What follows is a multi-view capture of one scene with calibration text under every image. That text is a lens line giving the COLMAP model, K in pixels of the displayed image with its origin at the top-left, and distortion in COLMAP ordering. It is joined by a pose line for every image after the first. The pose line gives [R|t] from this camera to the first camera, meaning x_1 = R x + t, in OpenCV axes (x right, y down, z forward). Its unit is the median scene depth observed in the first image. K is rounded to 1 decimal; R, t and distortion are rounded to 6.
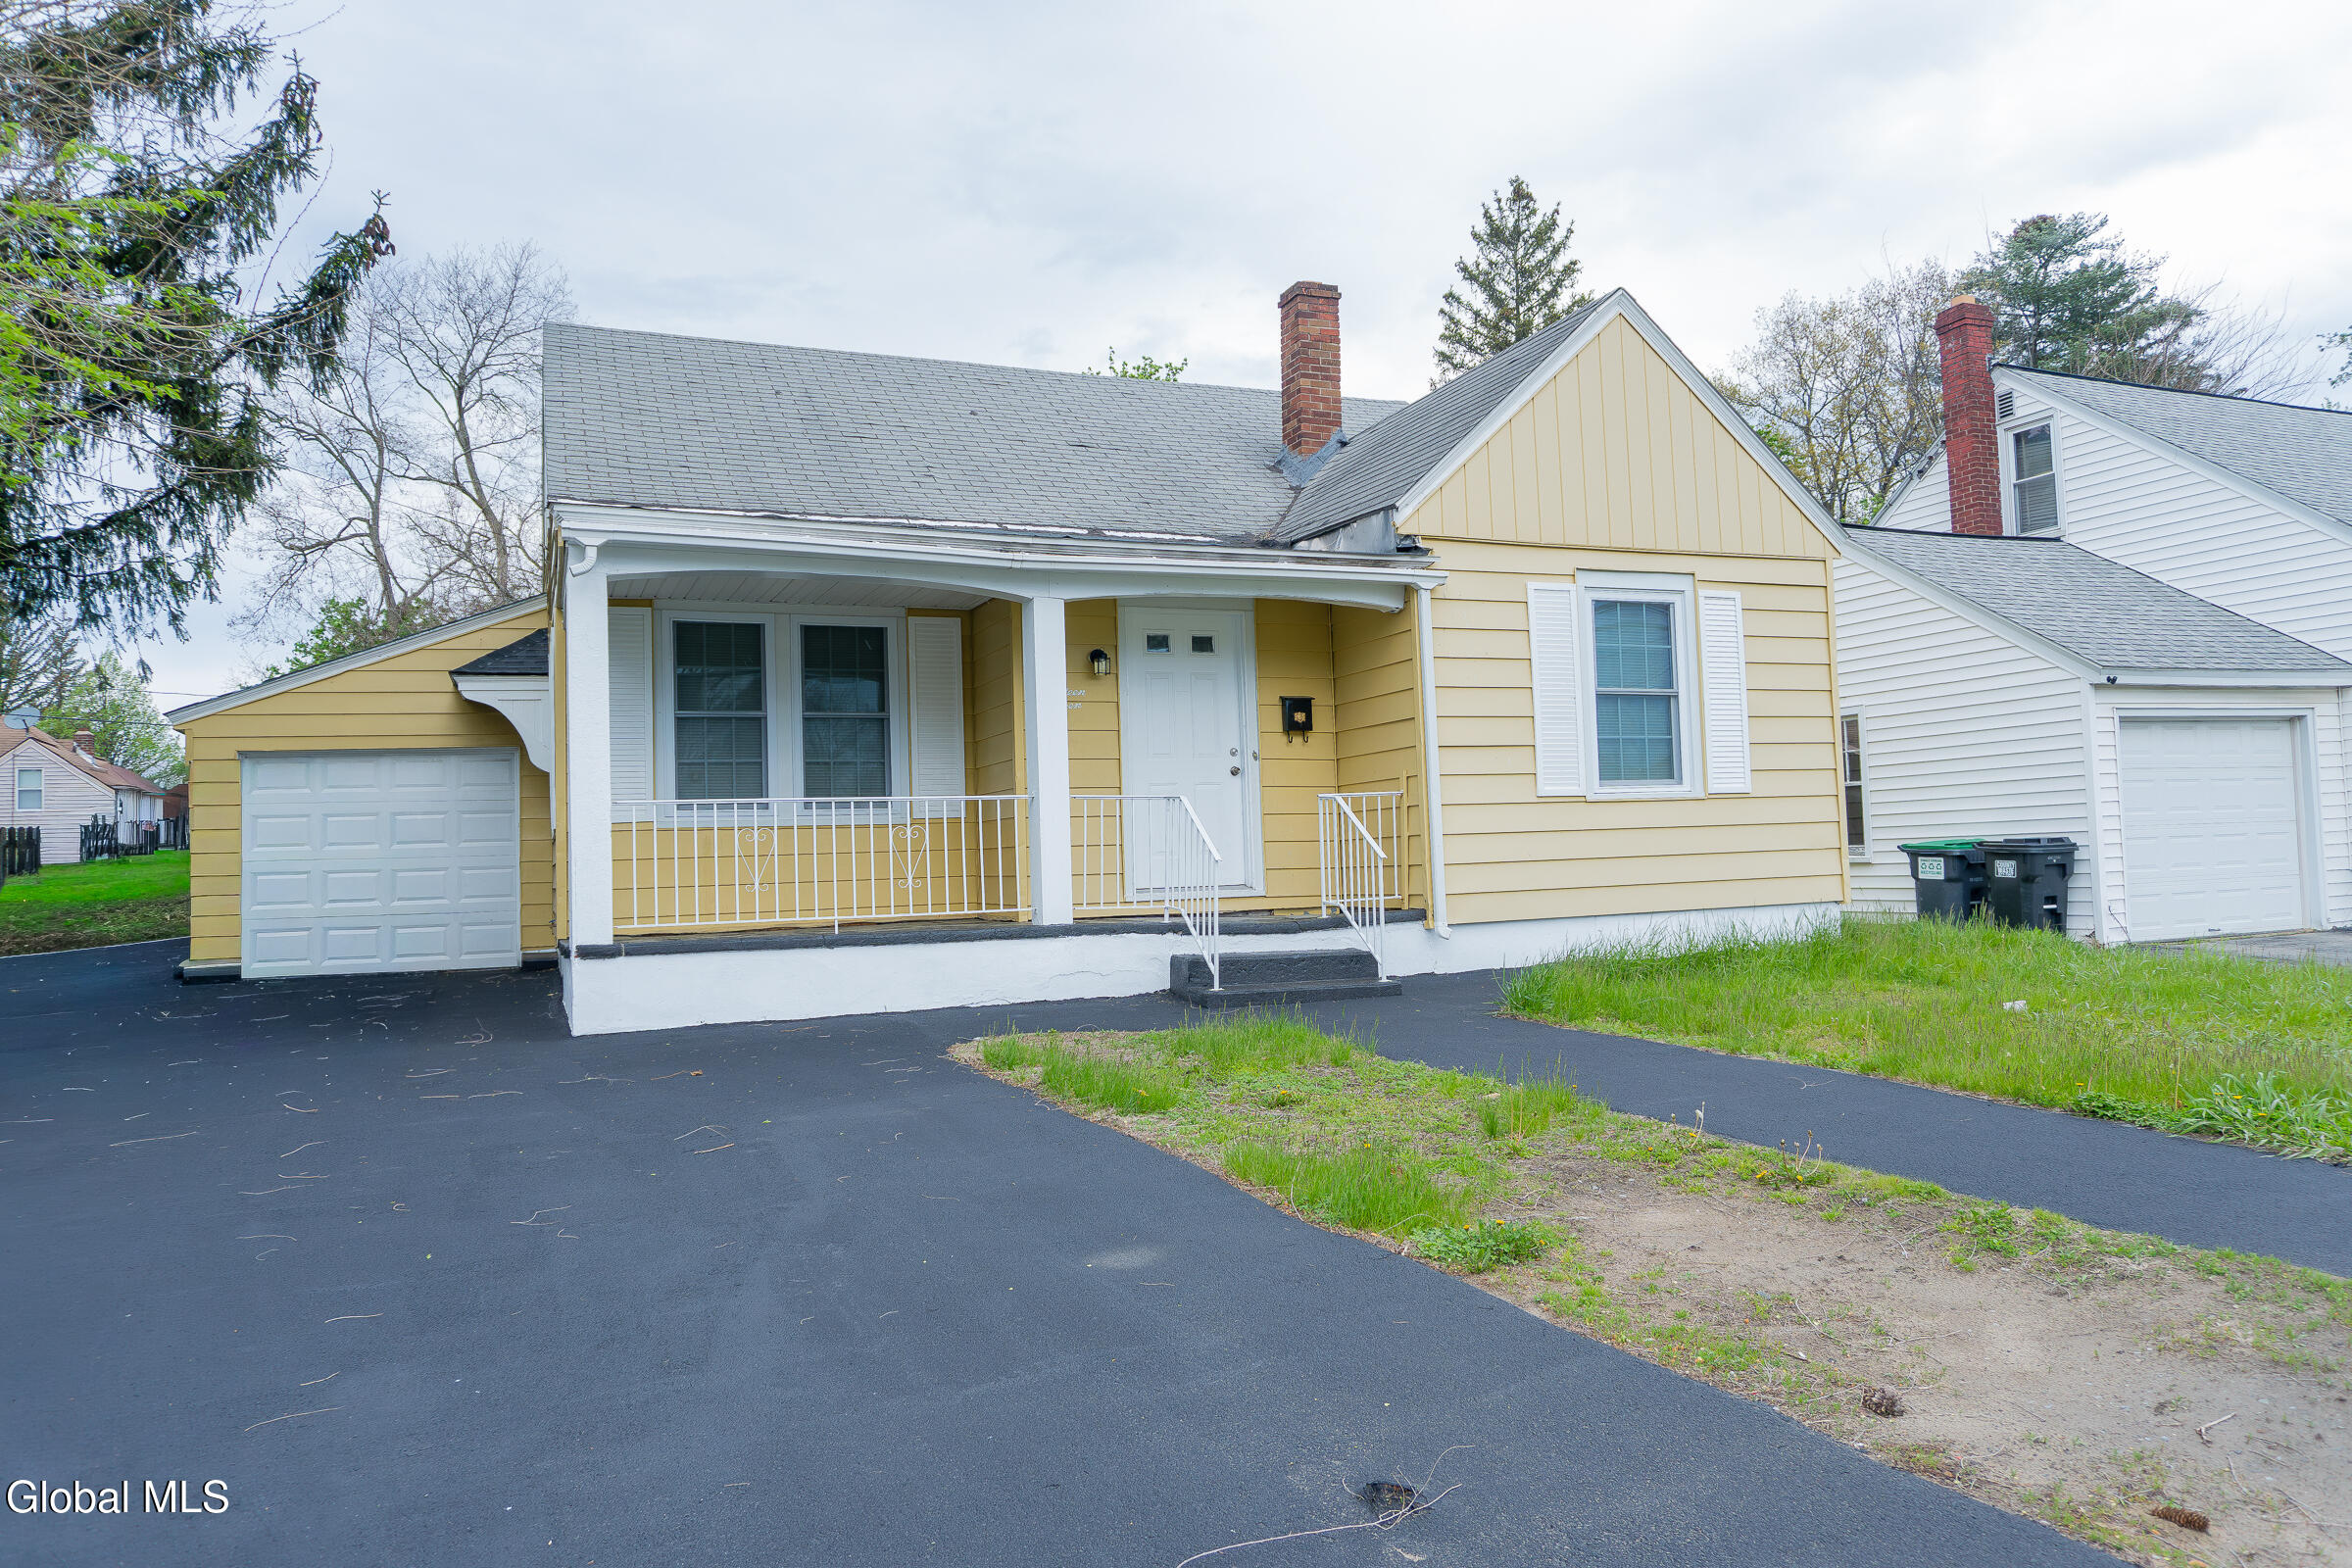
lens RADIAL K [[1630.8, 0, 1176.0], [0, 1630.8, 784.0], [0, 0, 1]] dist [-0.003758, -0.115326]
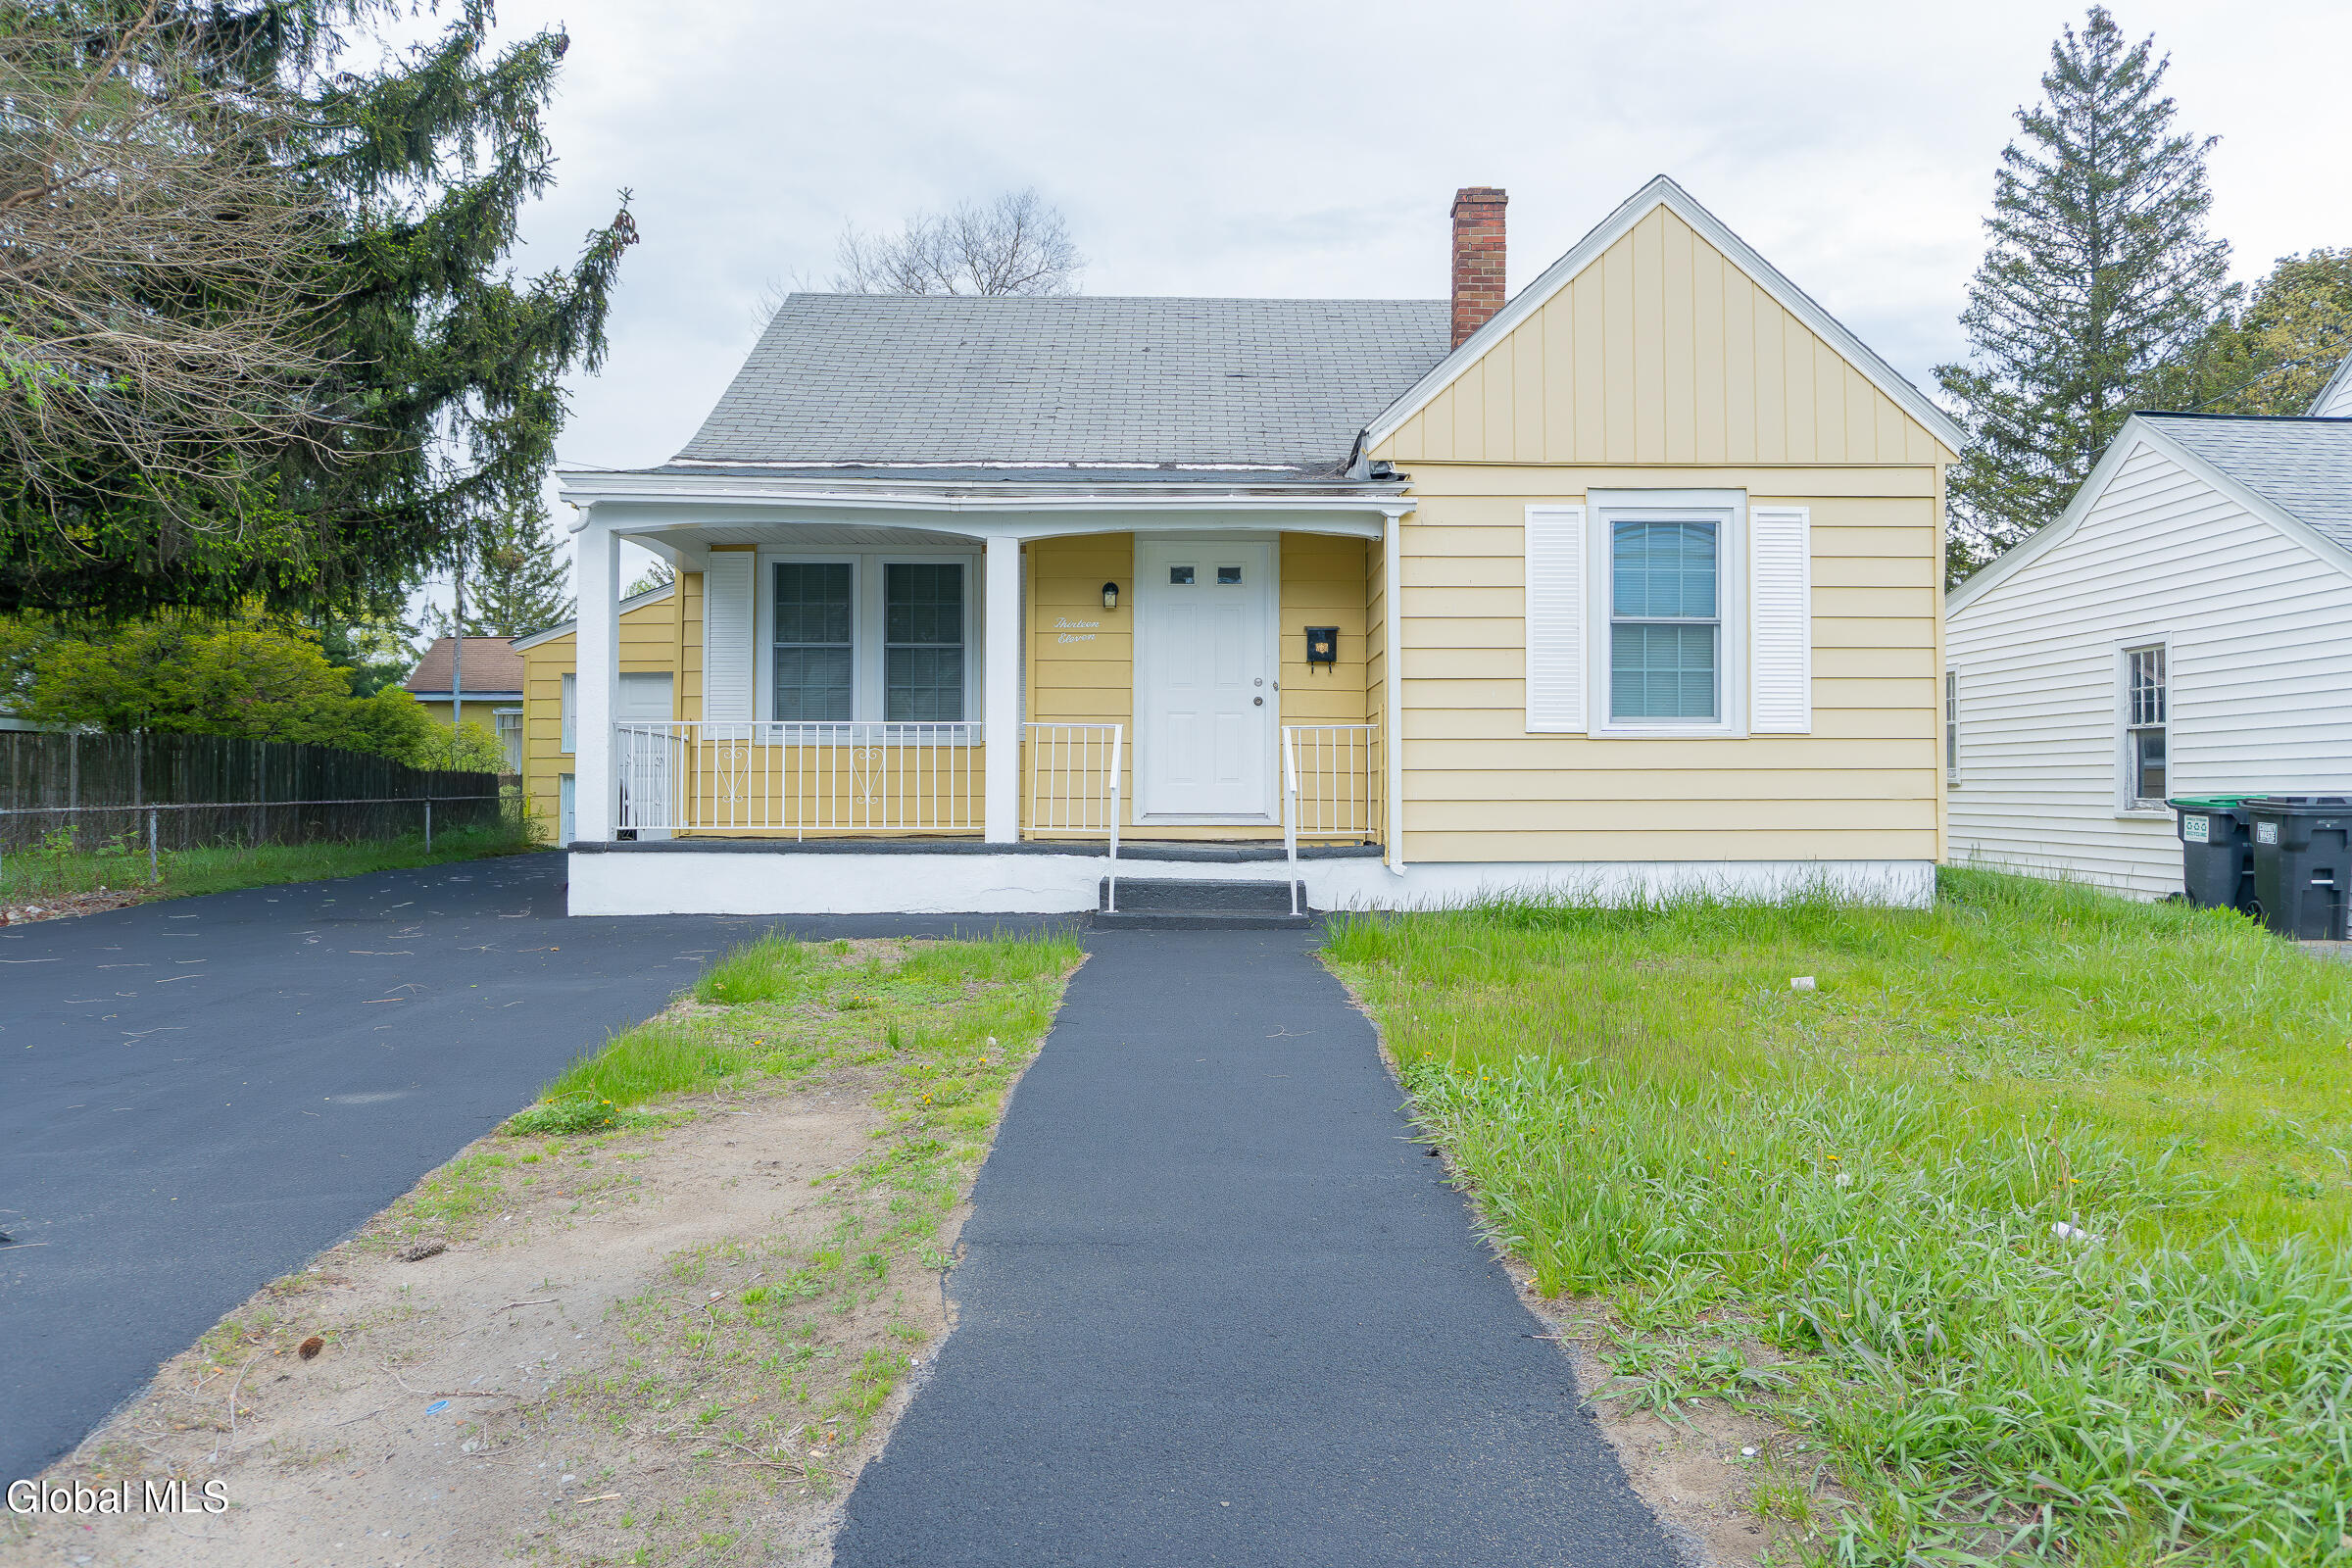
lens RADIAL K [[1668.2, 0, 1176.0], [0, 1668.2, 784.0], [0, 0, 1]] dist [-0.007158, -0.061199]
pose [[0.924543, 0.031946, -0.379737, 0.387137], [-0.013737, 0.998626, 0.050564, -0.008376], [0.380831, -0.041532, 0.923711, 0.024223]]
